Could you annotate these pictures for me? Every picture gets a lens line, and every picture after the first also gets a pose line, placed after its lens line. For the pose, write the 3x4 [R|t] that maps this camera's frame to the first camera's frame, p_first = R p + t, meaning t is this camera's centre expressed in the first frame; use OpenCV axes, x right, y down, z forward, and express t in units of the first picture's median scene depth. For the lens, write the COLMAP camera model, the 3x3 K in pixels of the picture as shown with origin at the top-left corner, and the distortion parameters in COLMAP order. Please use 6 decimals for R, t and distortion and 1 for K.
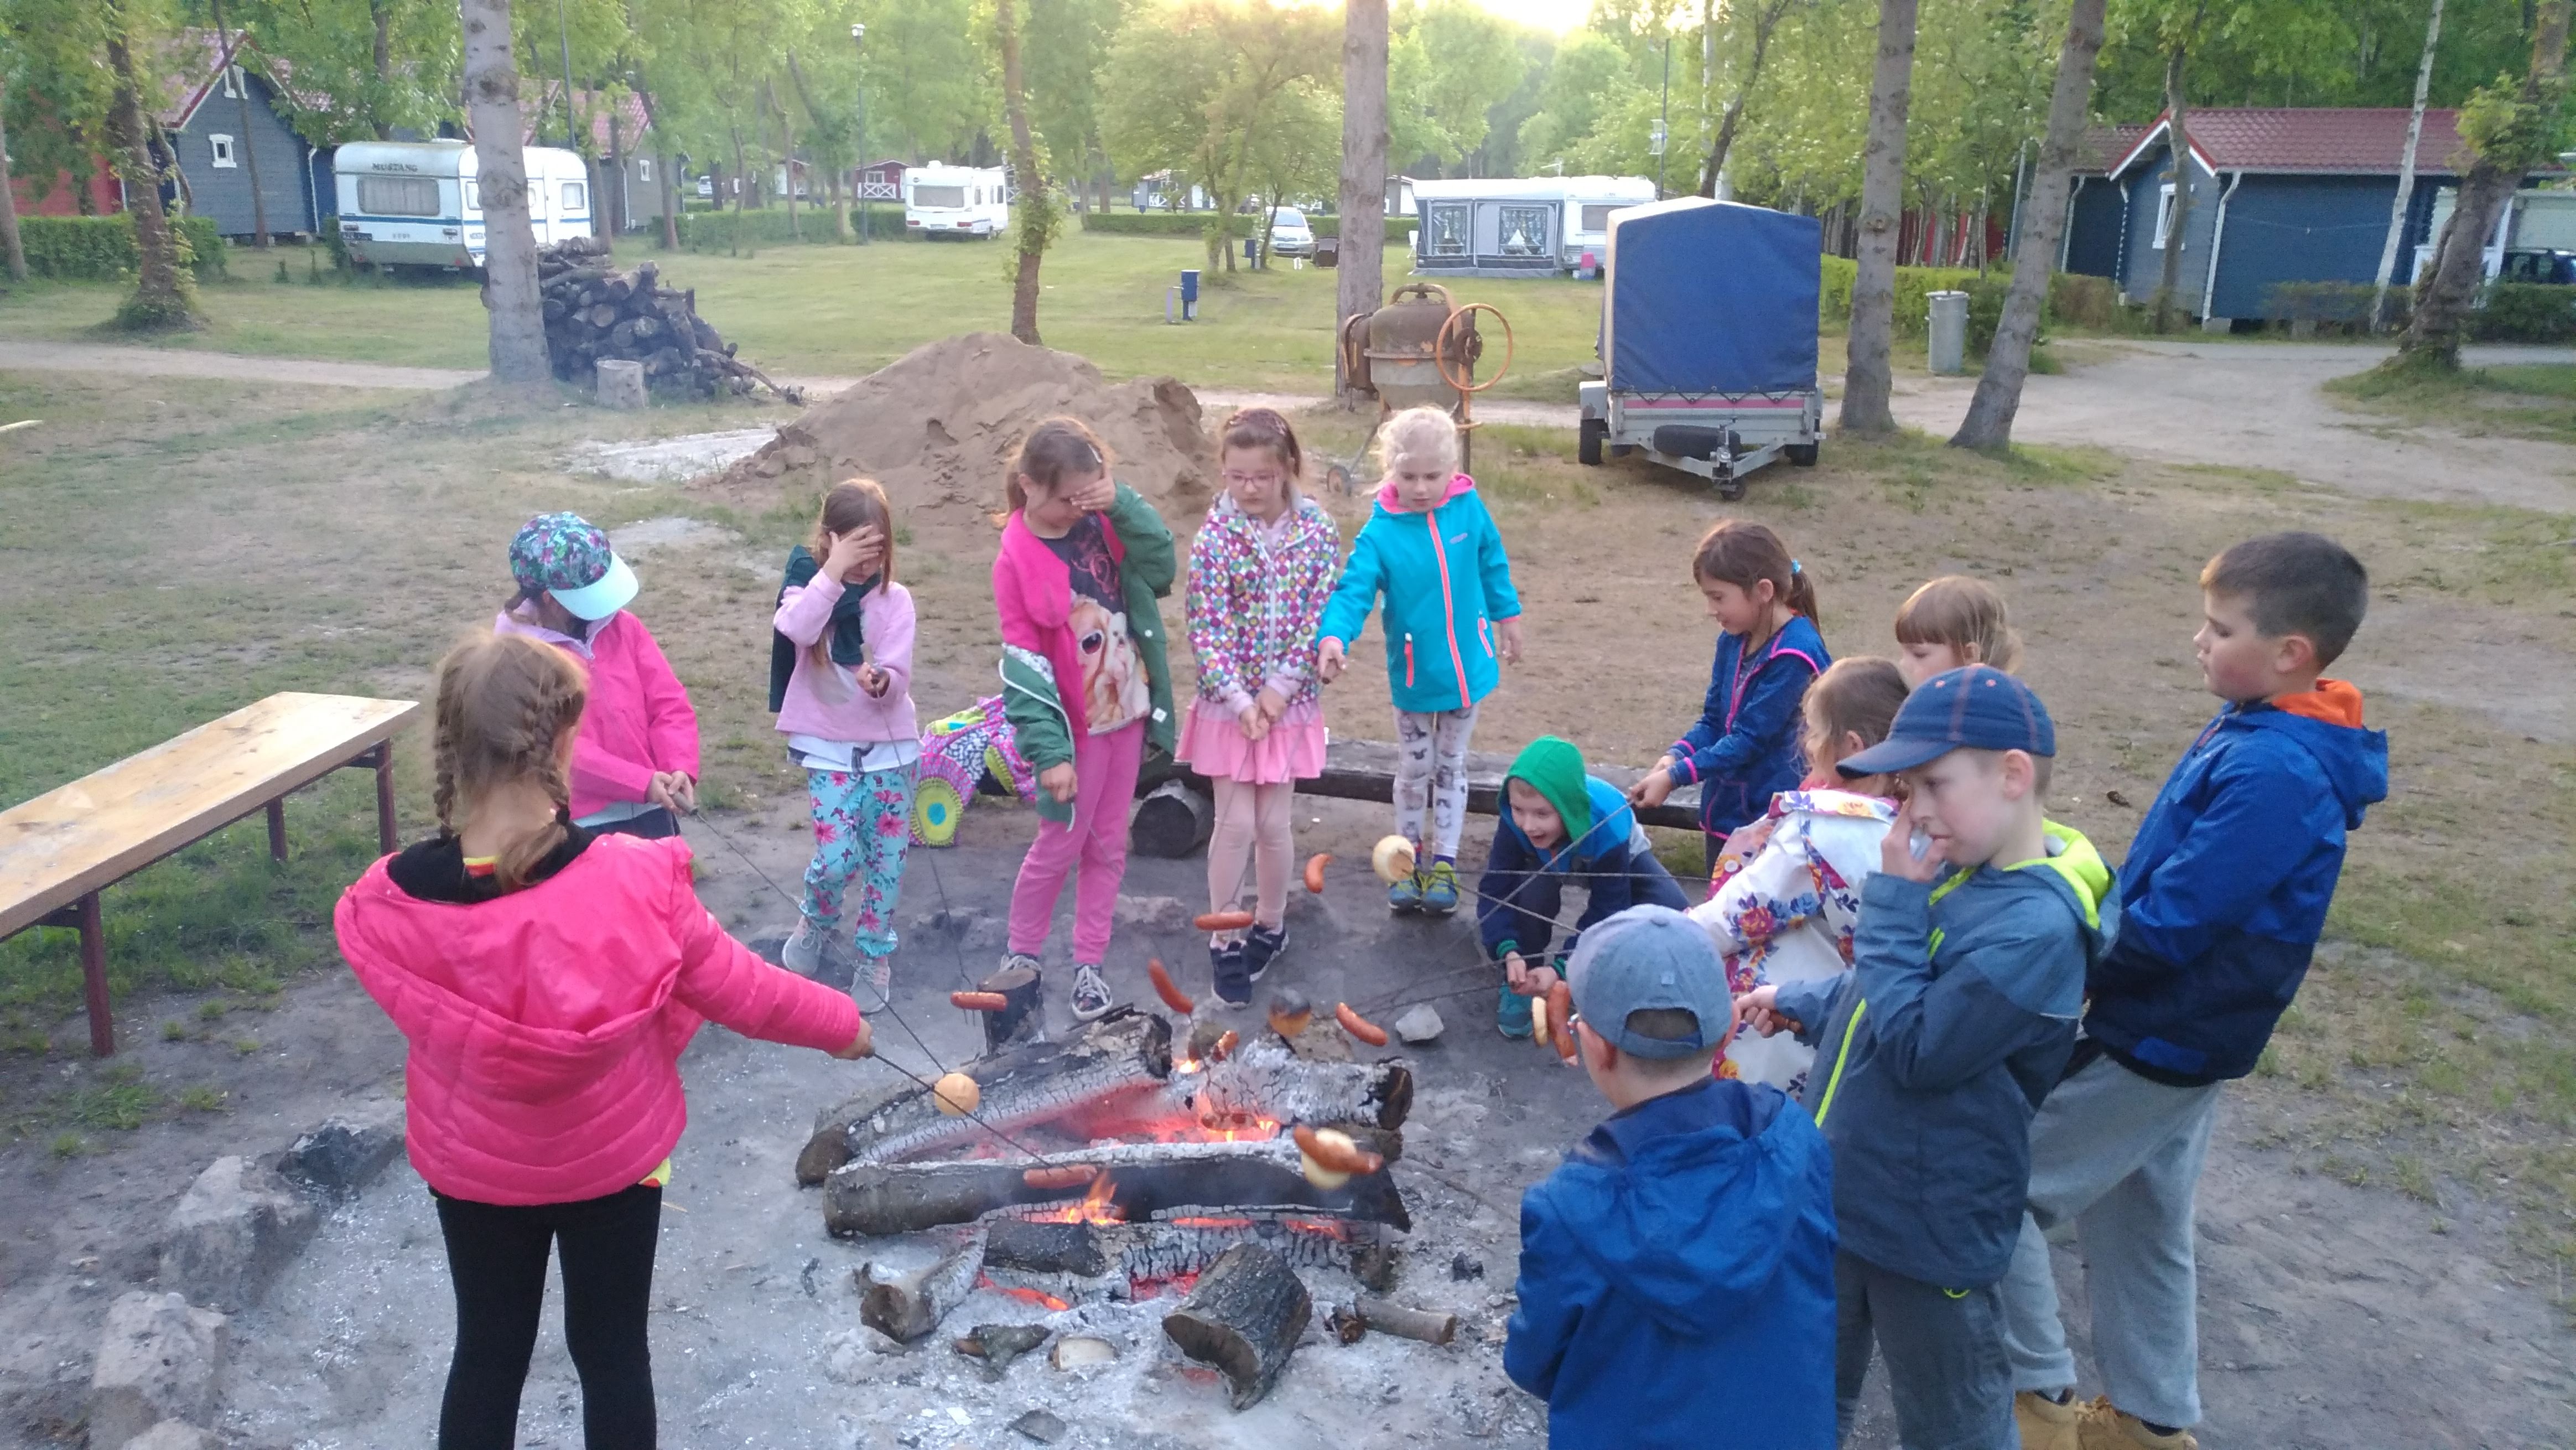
lens RADIAL K [[2076.8, 0, 1309.9], [0, 2076.8, 765.4], [0, 0, 1]] dist [-0.041925, 0.161349]
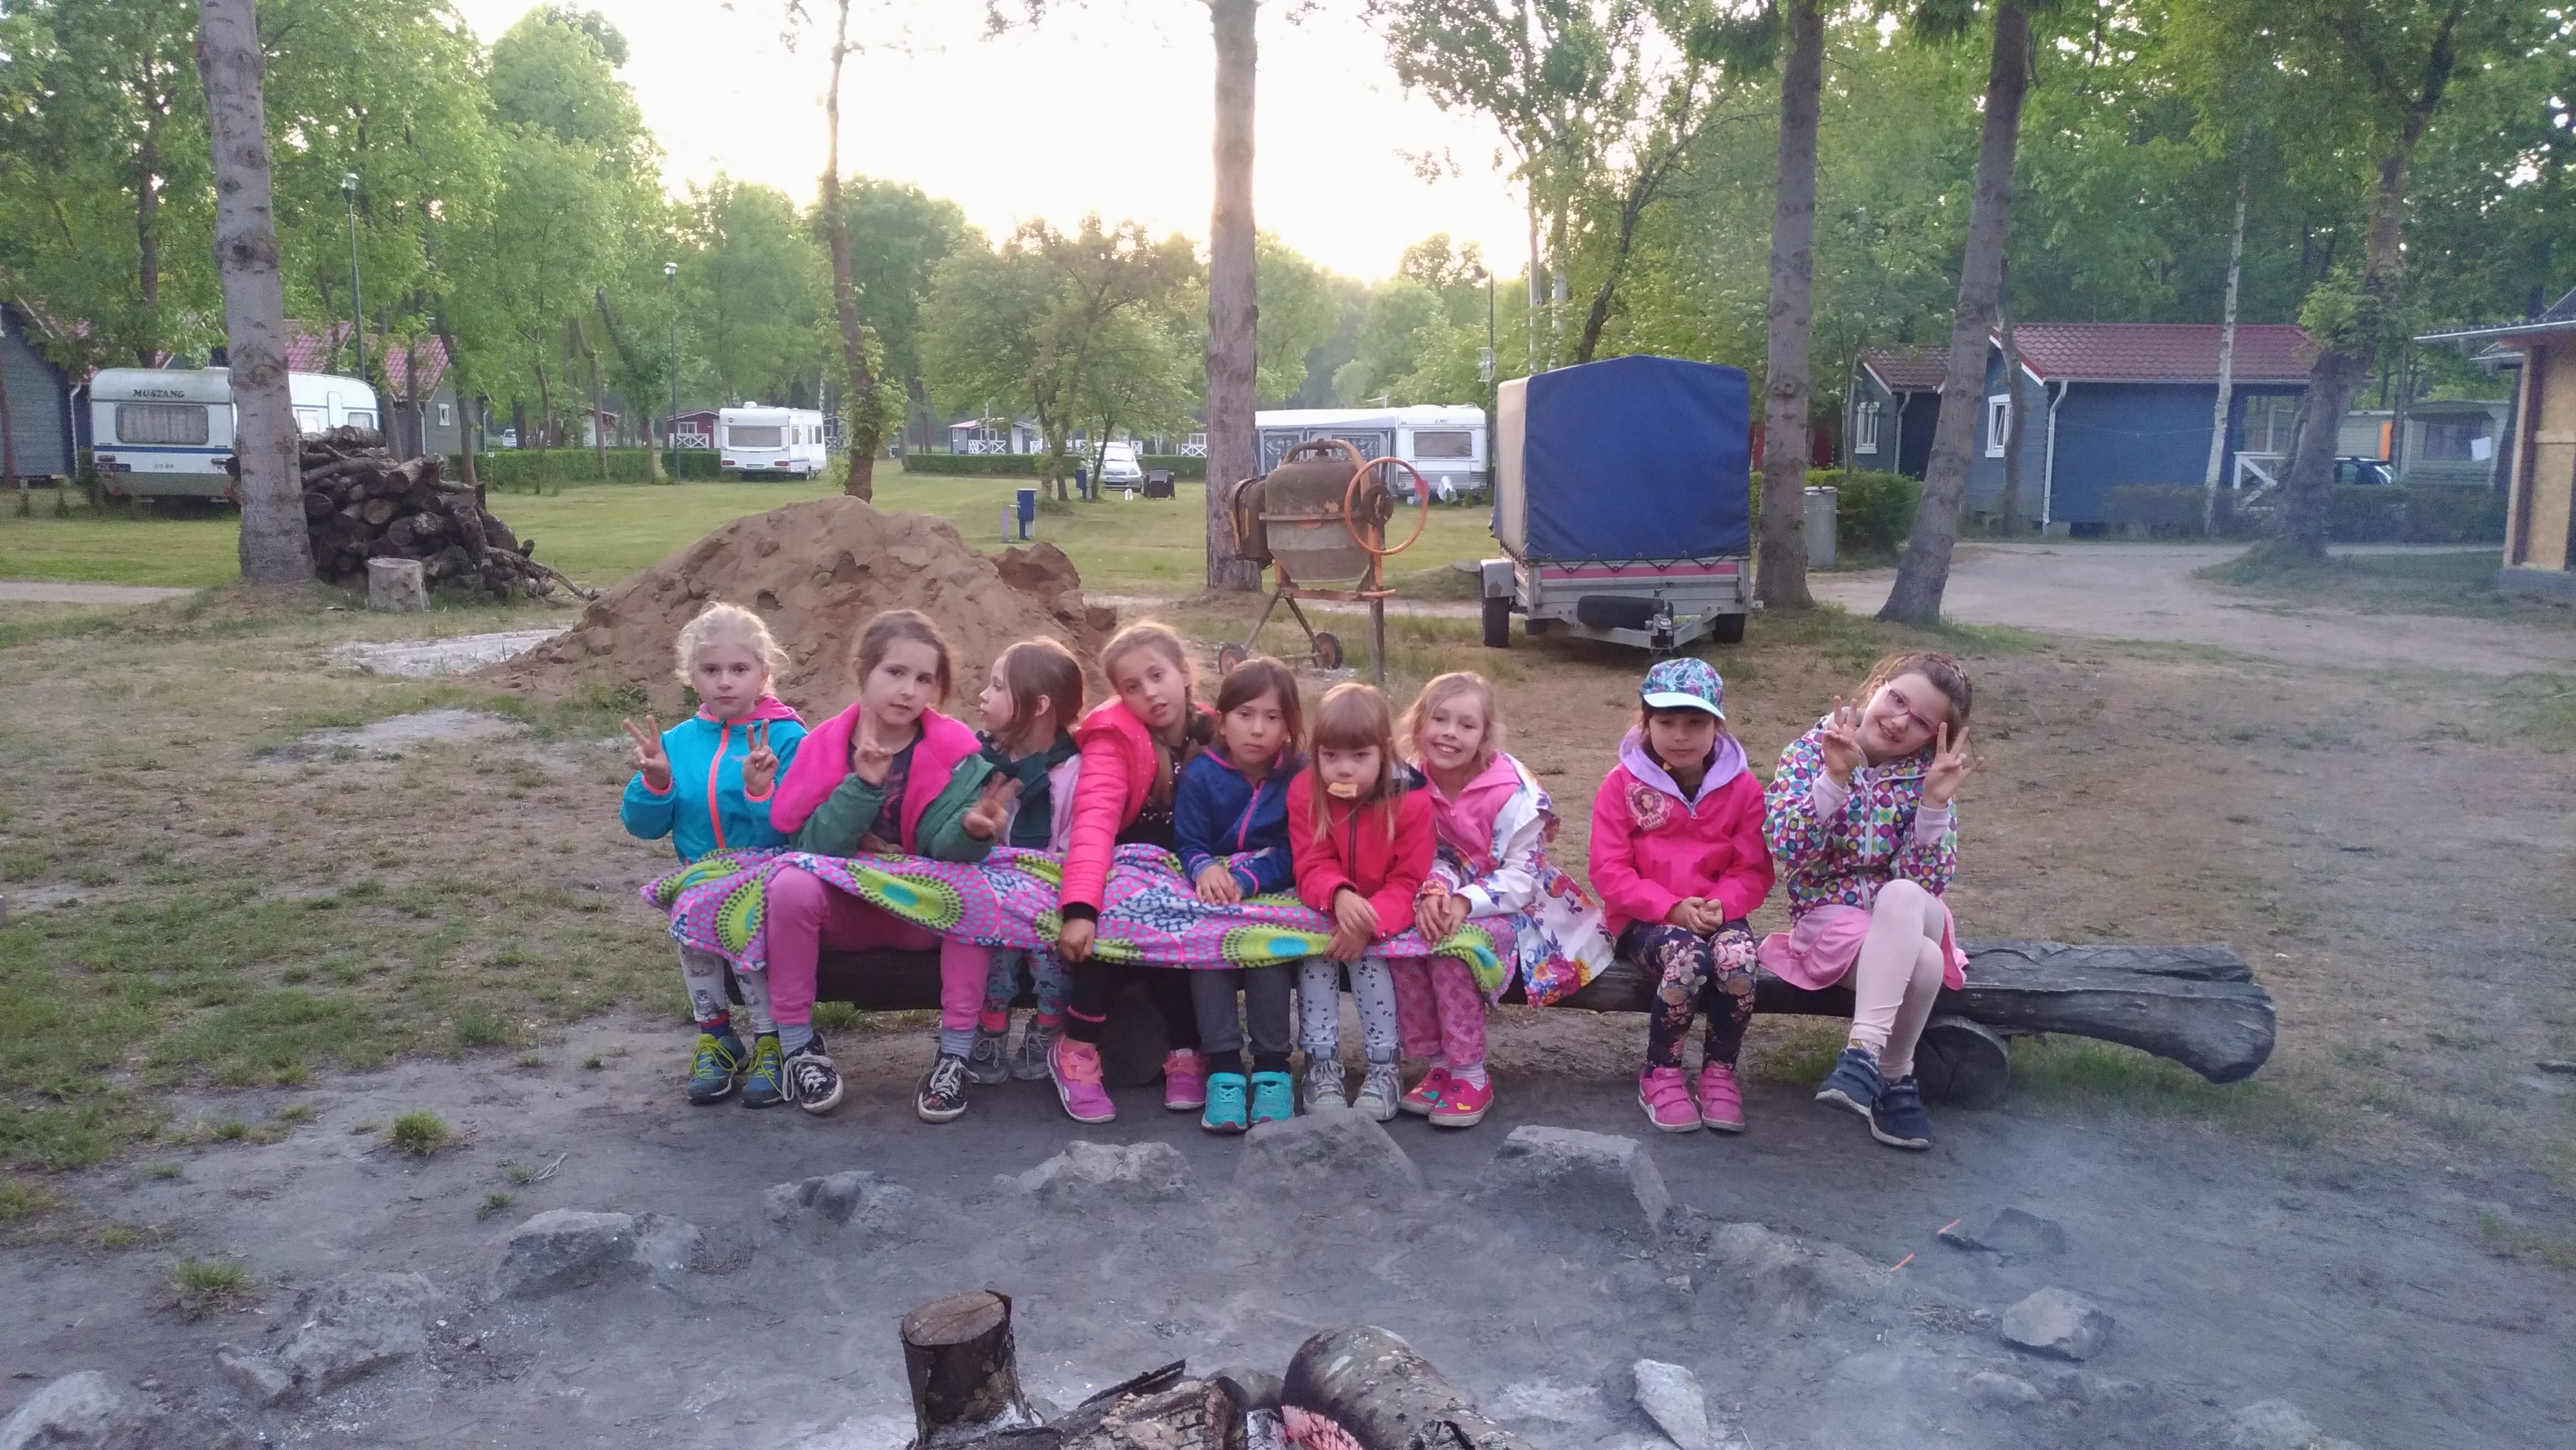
lens RADIAL K [[2066.8, 0, 1309.7], [0, 2066.8, 742.2], [0, 0, 1]] dist [-0.023659, 0.134665]
pose [[0.995800, -0.024871, 0.088110, -0.027650], [0.035988, 0.991259, -0.126930, 0.008181], [-0.084183, 0.129568, 0.987991, 0.117665]]
